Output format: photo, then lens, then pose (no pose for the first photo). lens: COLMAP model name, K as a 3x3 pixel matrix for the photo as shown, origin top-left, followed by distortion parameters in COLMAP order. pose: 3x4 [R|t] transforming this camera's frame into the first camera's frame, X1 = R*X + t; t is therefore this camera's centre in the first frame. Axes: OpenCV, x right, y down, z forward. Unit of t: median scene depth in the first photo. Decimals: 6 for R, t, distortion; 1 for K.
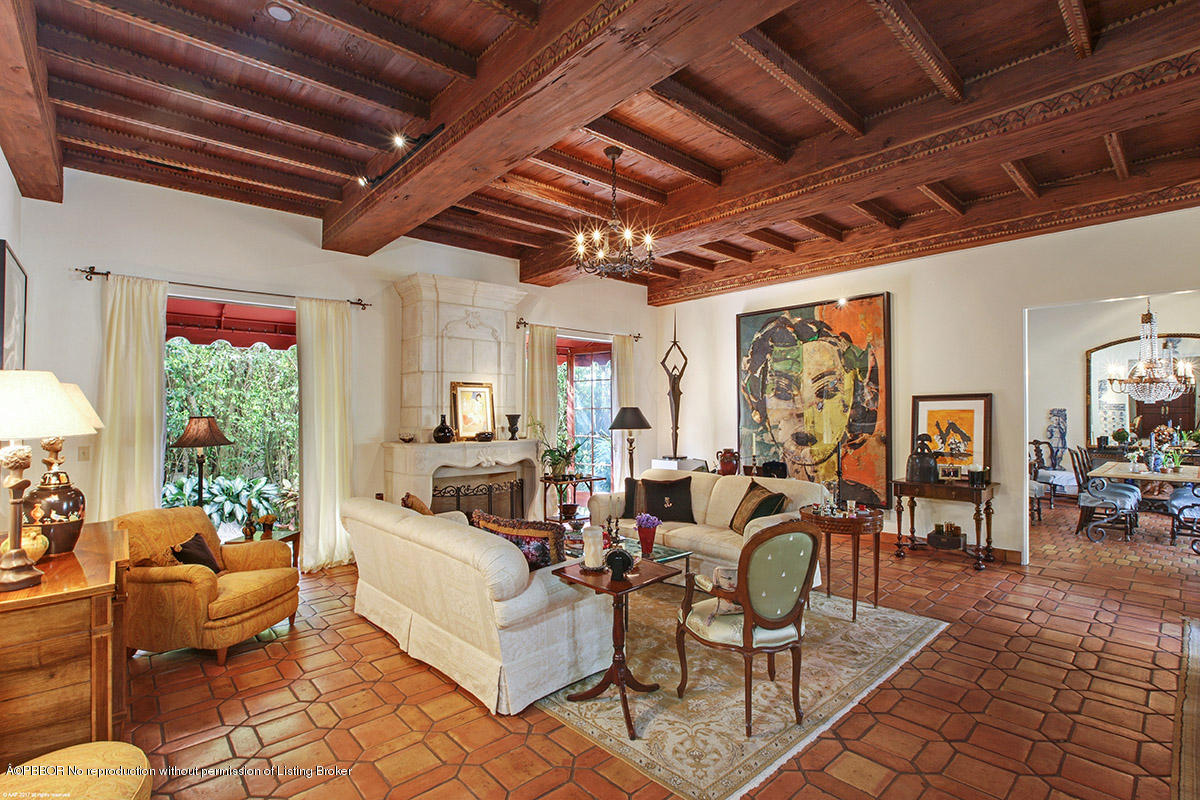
lens RADIAL K [[571.9, 0, 600.5], [0, 571.9, 413.8], [0, 0, 1]] dist [-0.027749, -0.002536]
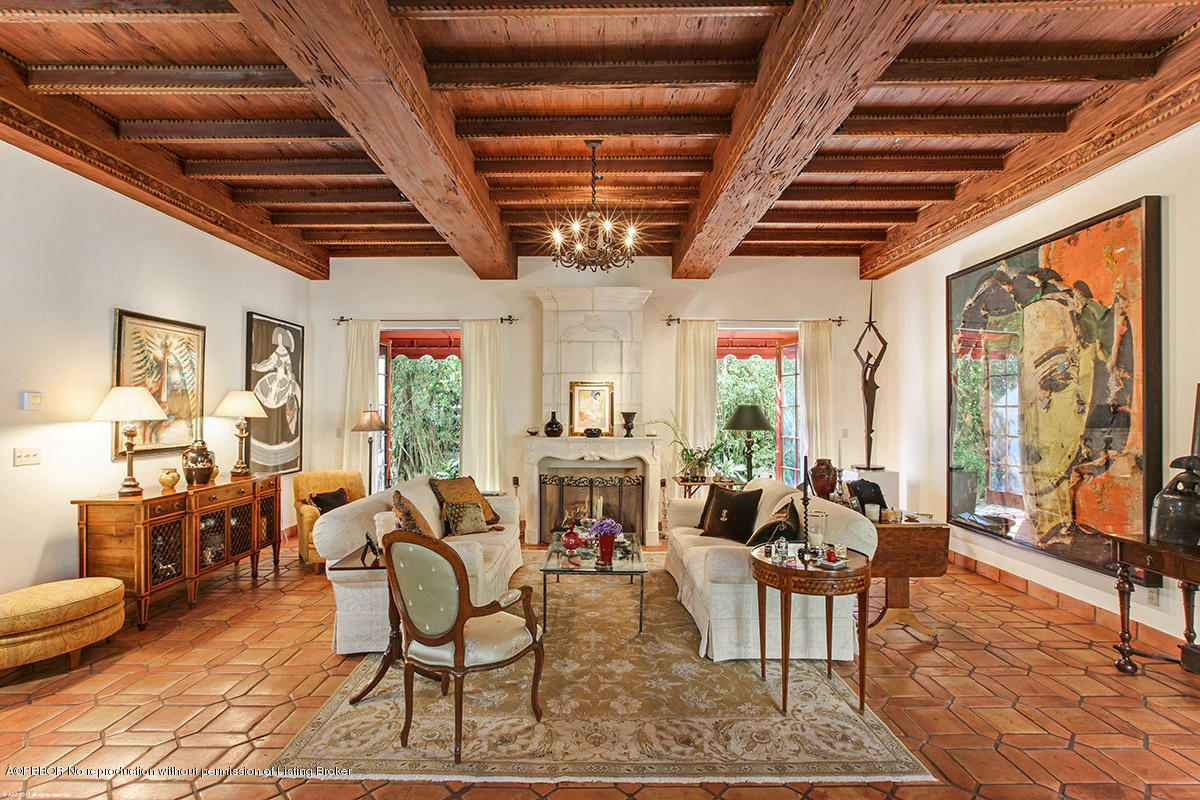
lens RADIAL K [[571.9, 0, 658.7], [0, 571.9, 428.8], [0, 0, 1]] dist [-0.027749, -0.002536]
pose [[0.733770, 0.027110, -0.678857, 0.531536], [-0.009299, 0.999511, 0.029864, 0.000023], [0.679334, -0.015601, 0.733663, 0.263057]]
